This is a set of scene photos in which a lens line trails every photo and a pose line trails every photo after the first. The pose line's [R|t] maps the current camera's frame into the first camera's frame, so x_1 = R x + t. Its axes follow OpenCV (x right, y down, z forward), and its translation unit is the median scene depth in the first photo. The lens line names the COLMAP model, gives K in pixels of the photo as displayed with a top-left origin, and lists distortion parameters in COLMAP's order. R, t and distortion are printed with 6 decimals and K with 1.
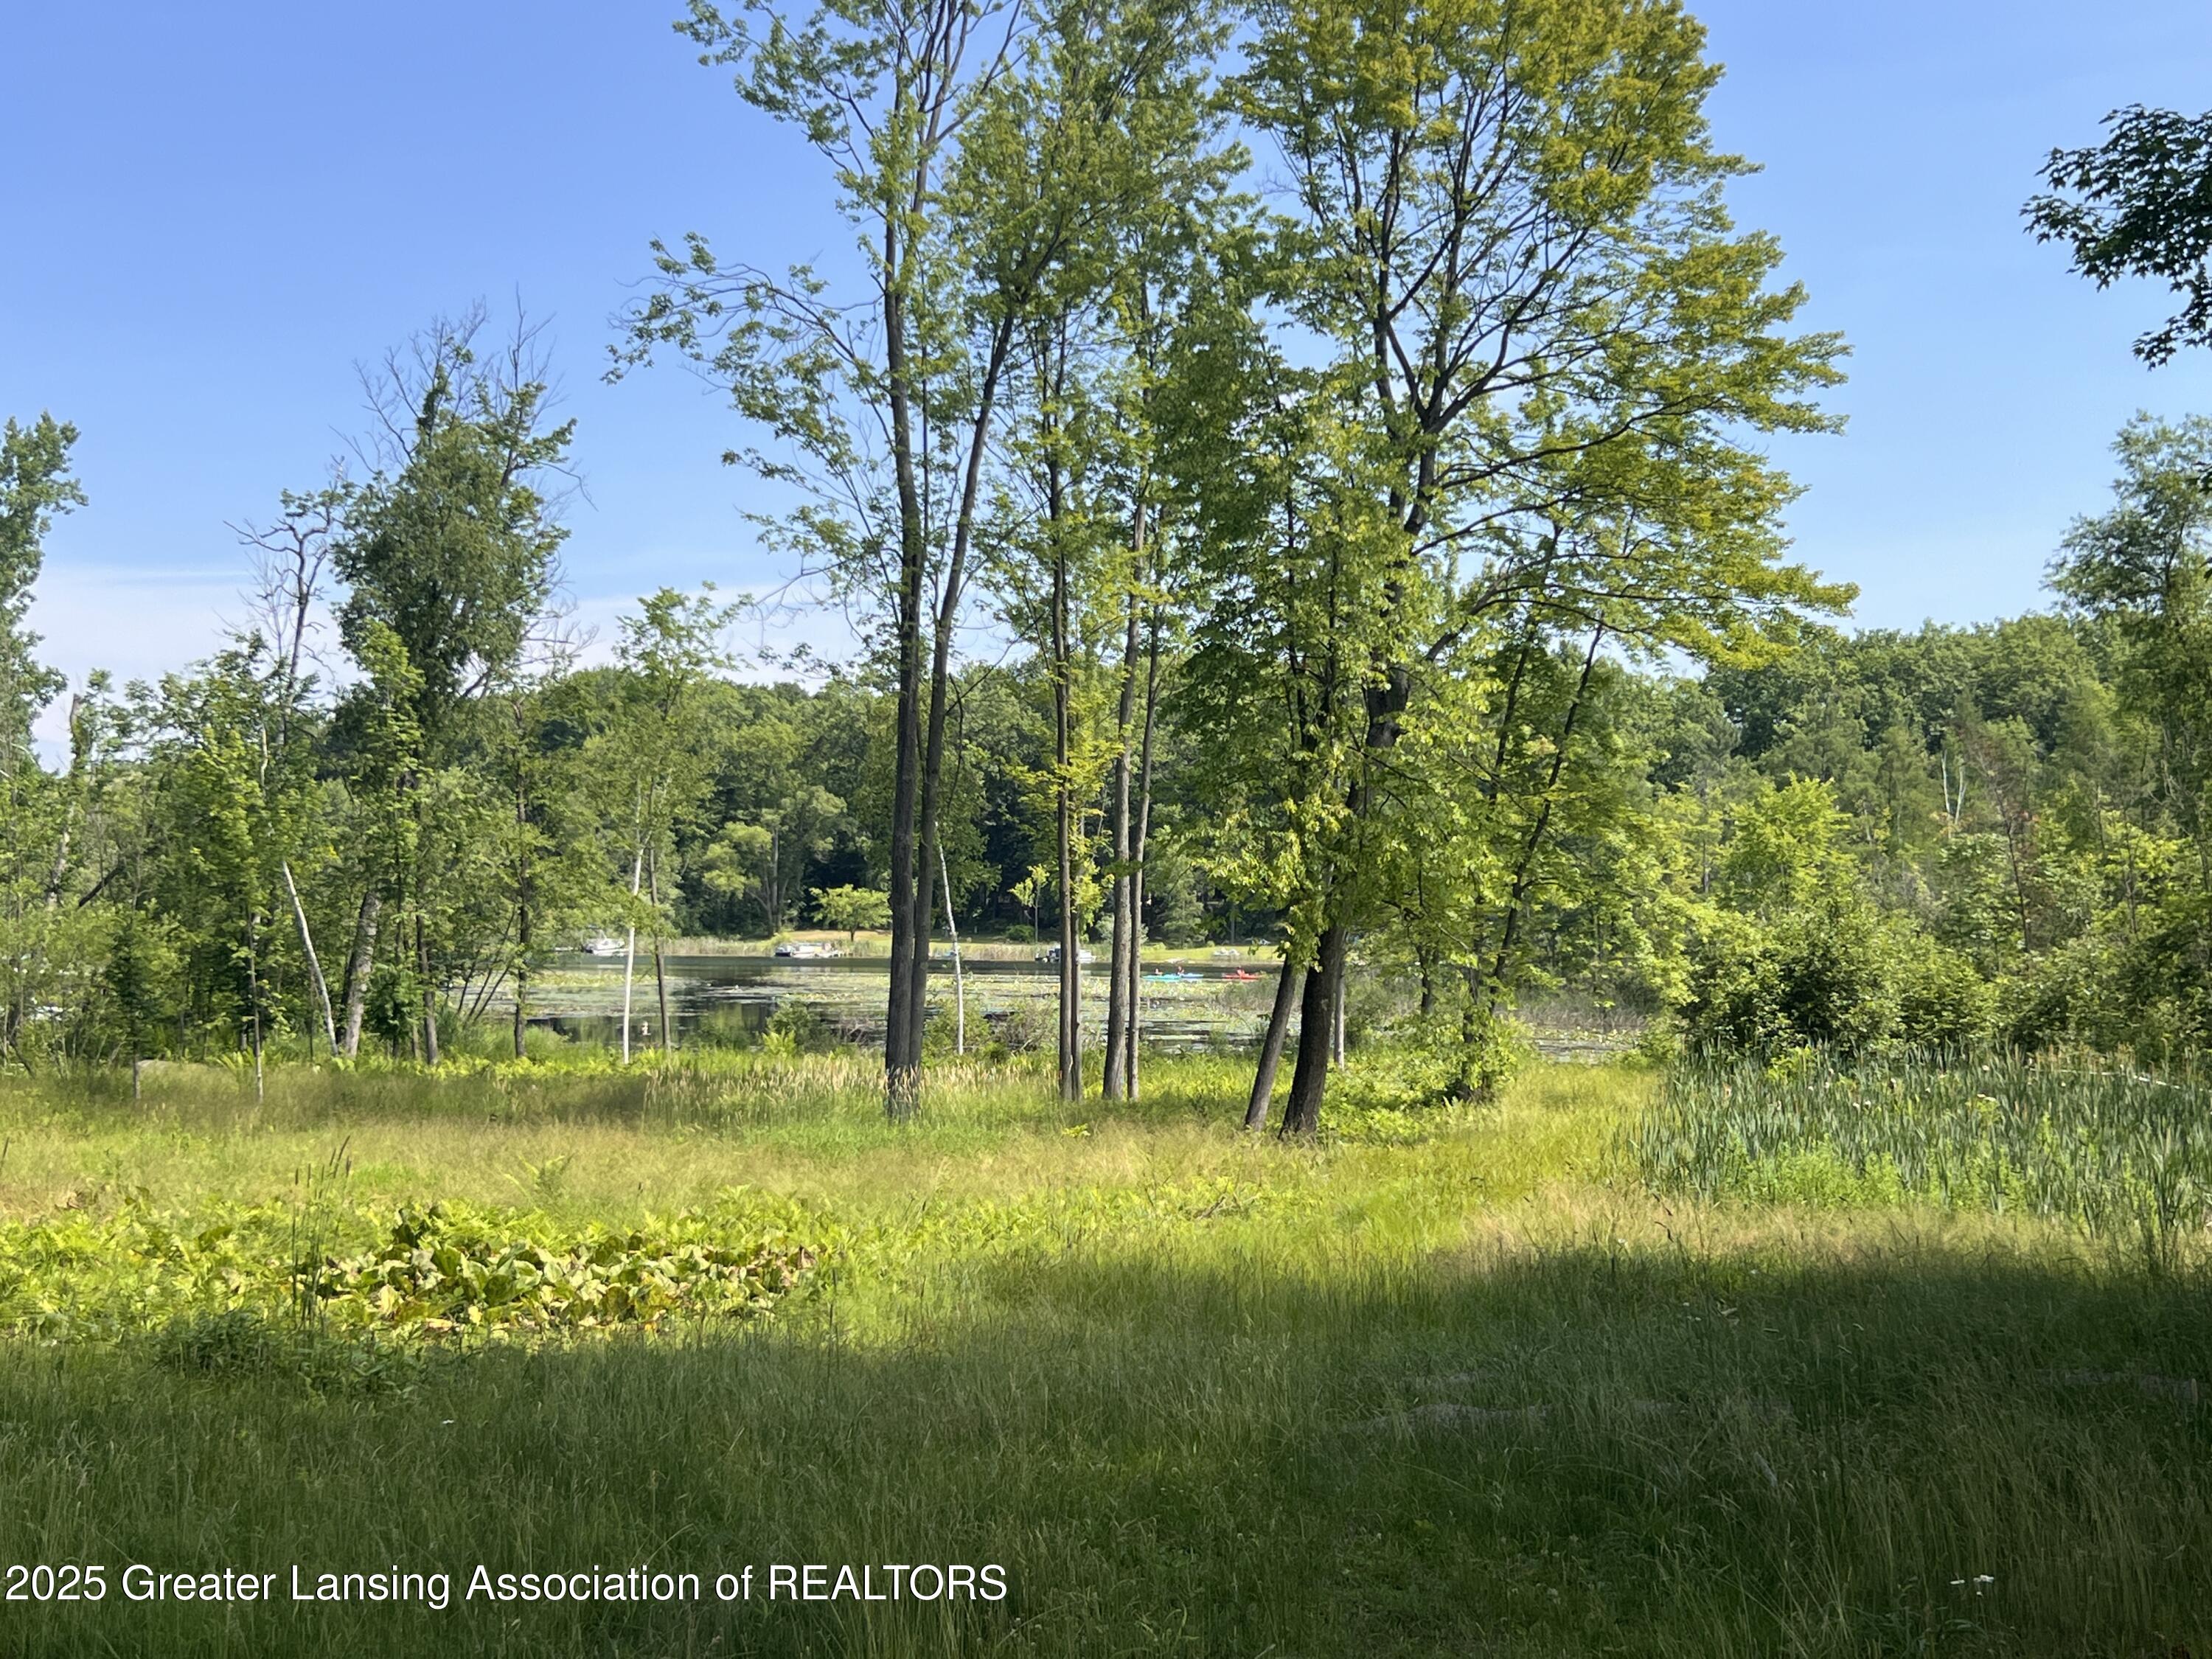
lens RADIAL K [[2797.9, 0, 1123.7], [0, 2797.9, 862.7], [0, 0, 1]] dist [0.036568, 0.000000]
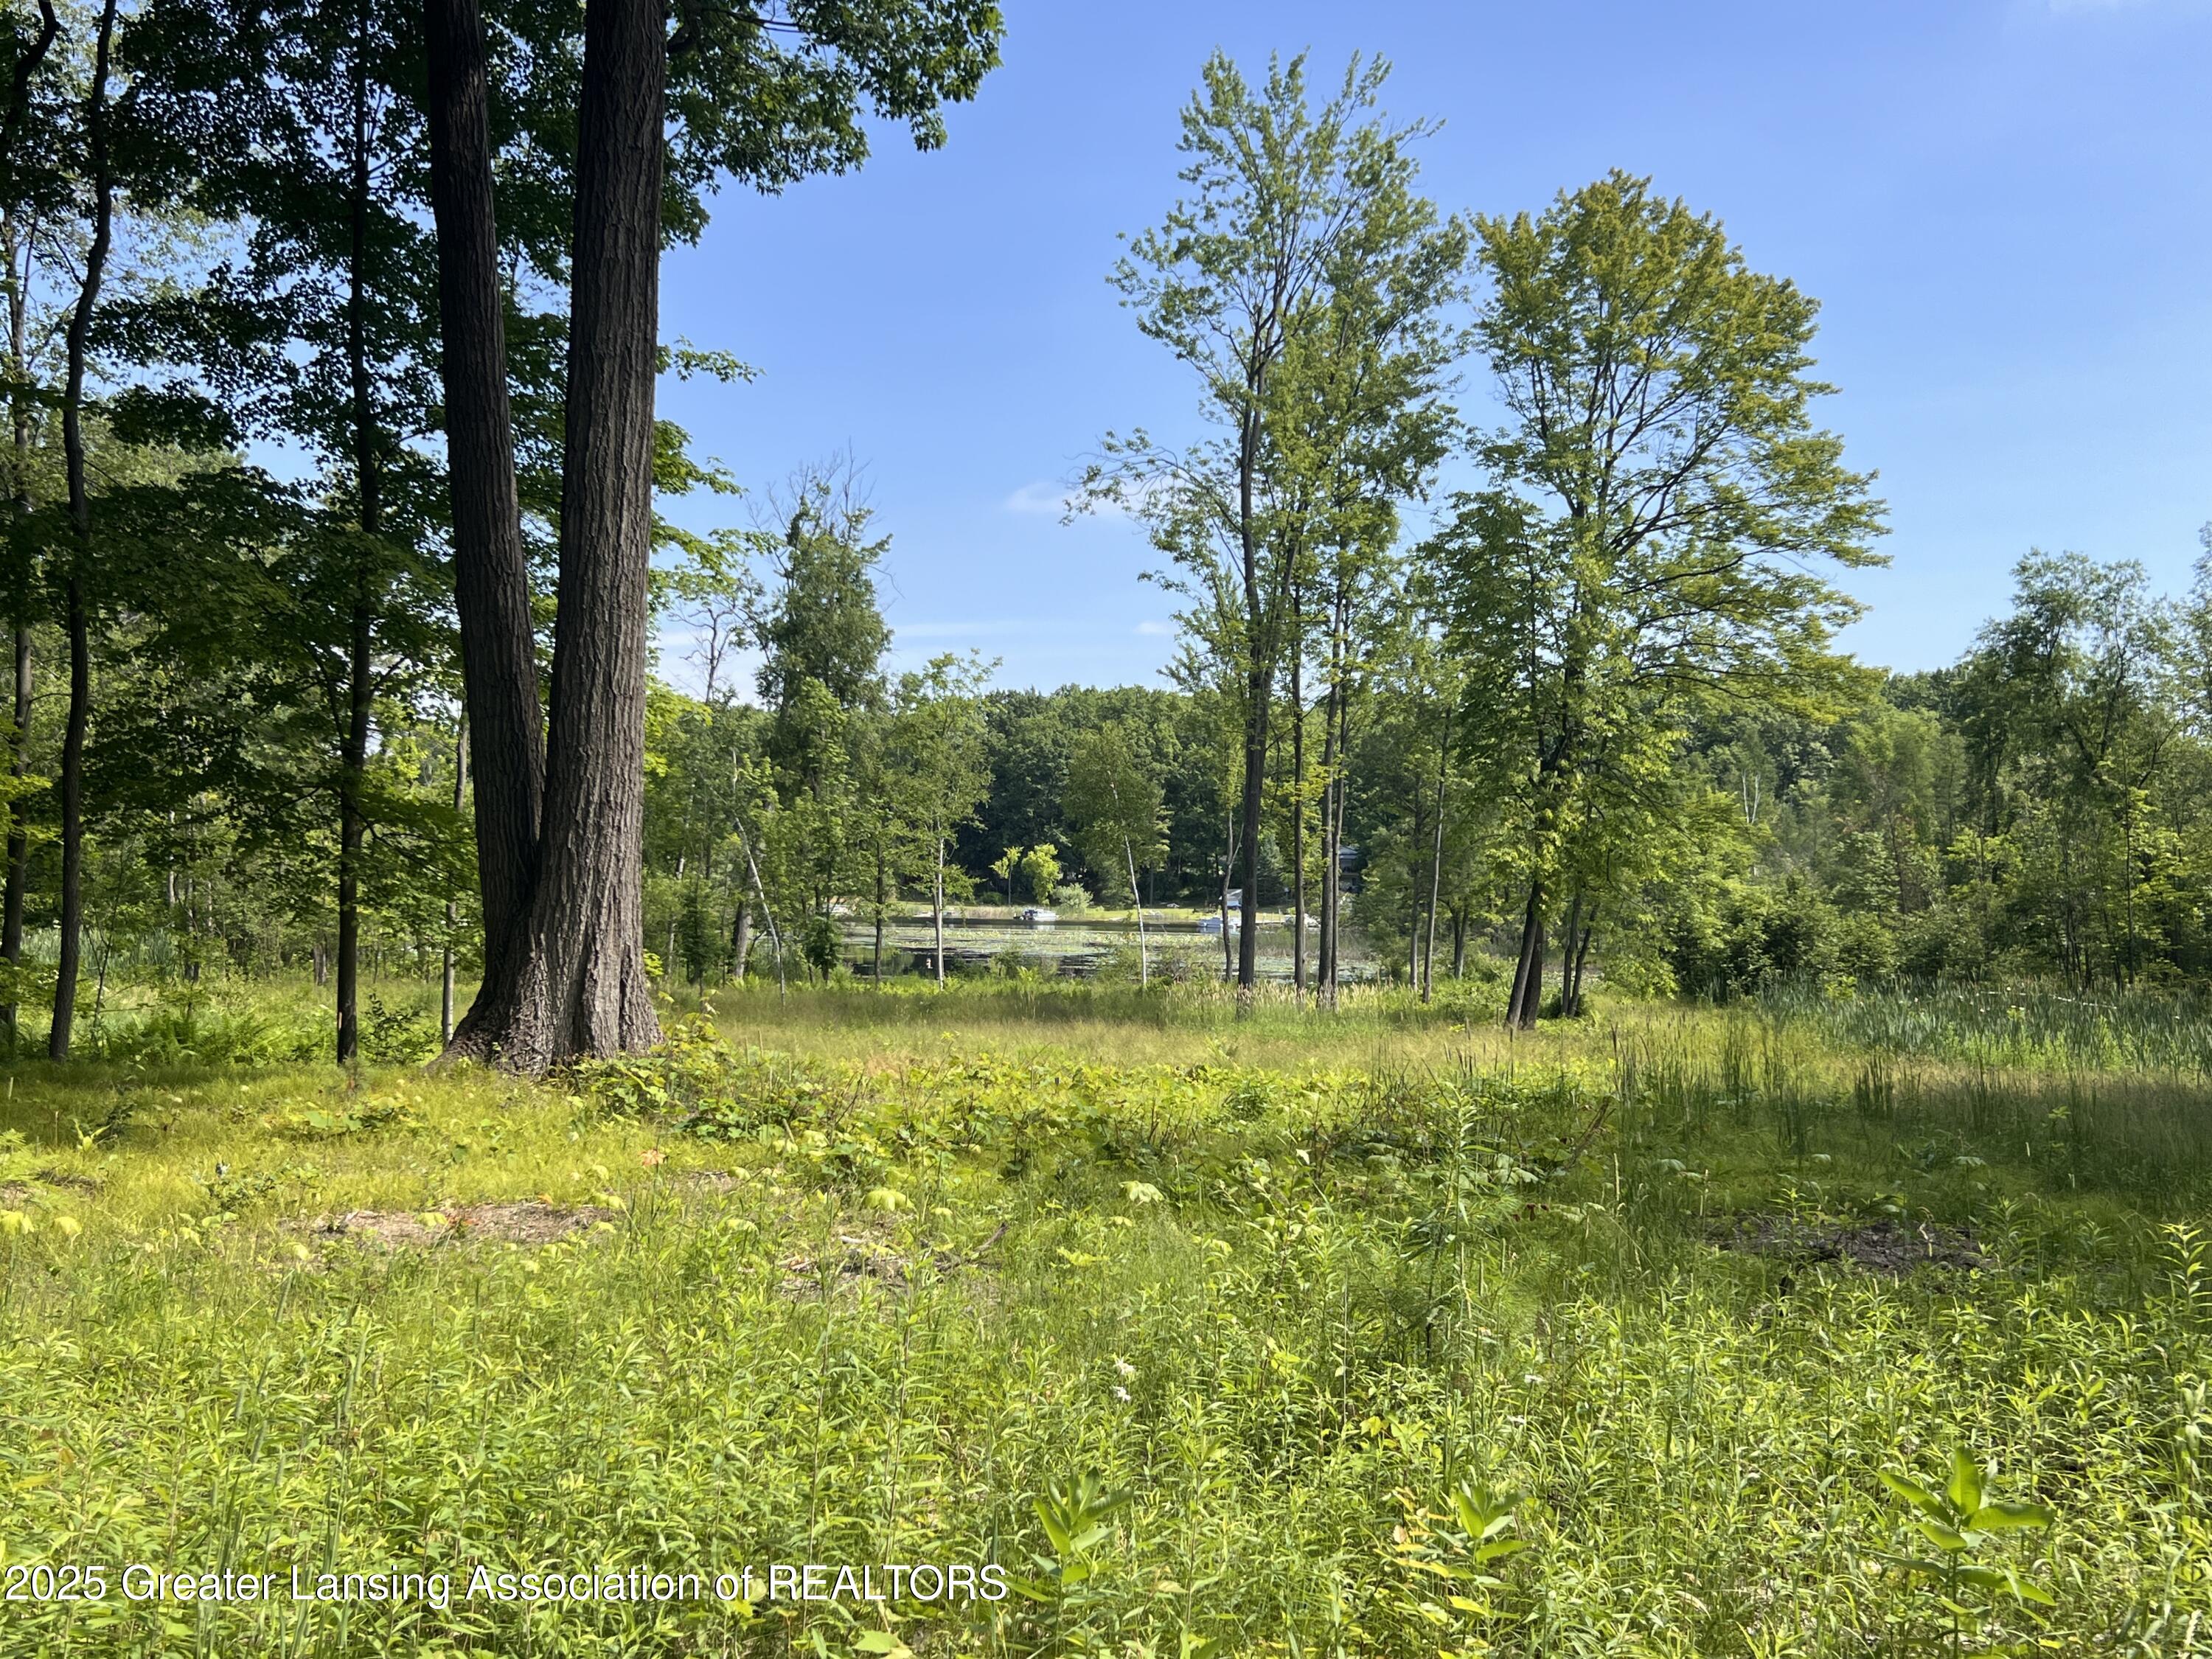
lens RADIAL K [[2107.2, 0, 1113.5], [0, 2107.2, 872.3], [0, 0, 1]] dist [0.024964, 0.000000]
pose [[0.999152, 0.004714, 0.040895, -0.164788], [-0.005233, 0.999907, 0.012614, -0.001680], [-0.040832, -0.012817, 0.999084, -0.093936]]
